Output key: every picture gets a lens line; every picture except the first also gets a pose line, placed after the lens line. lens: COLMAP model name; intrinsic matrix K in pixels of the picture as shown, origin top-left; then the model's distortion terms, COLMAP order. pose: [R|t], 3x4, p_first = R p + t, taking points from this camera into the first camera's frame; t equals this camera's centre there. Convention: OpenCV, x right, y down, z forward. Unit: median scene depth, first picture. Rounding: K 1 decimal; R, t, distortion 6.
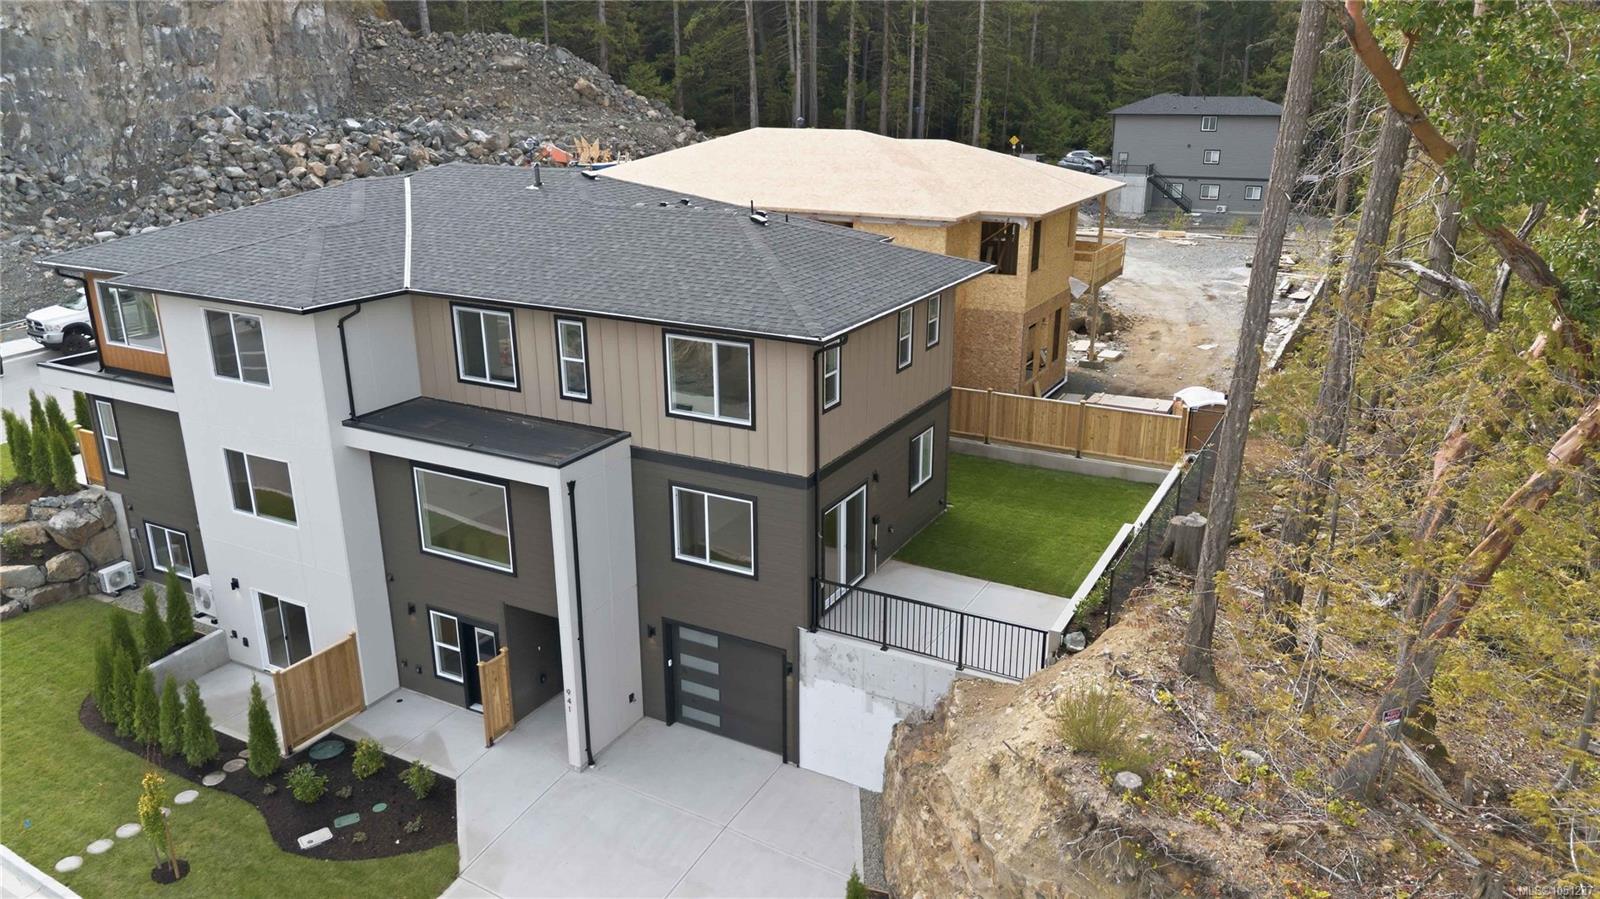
lens RADIAL K [[1132.6, 0, 800.0], [0, 1132.6, 449.5], [0, 0, 1]] dist [0.085539, -0.092871]
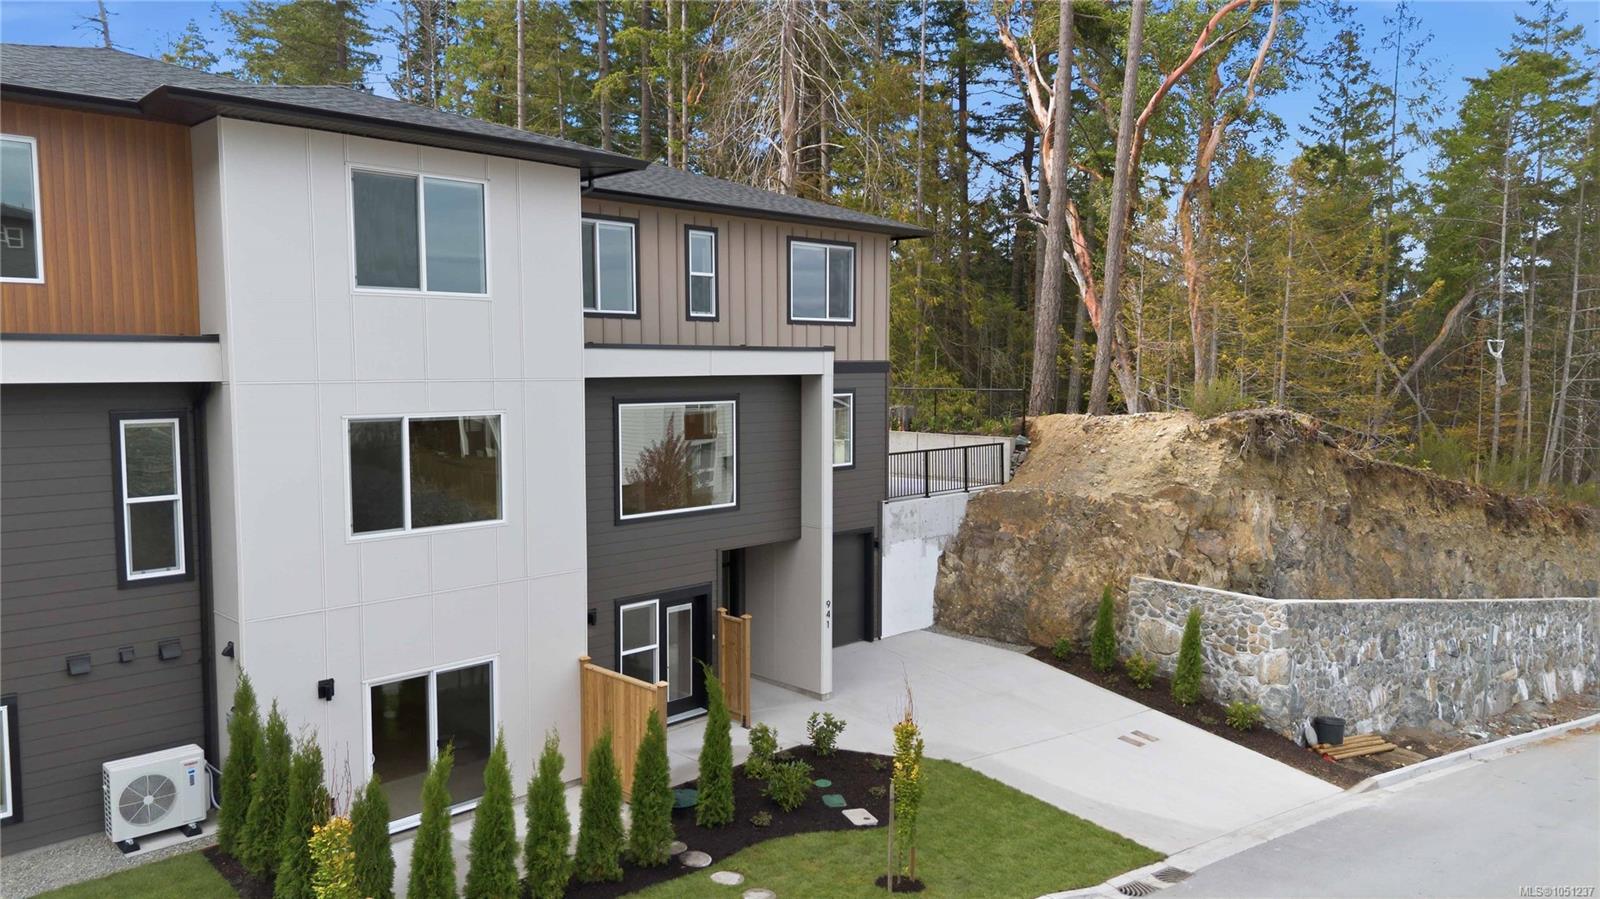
lens RADIAL K [[1132.6, 0, 800.0], [0, 1132.6, 449.5], [0, 0, 1]] dist [0.085539, -0.092871]
pose [[0.279680, -0.067742, 0.957700, -1.035674], [0.310256, 0.950365, -0.023382, 0.099613], [-0.908581, 0.303672, 0.286815, 0.671871]]
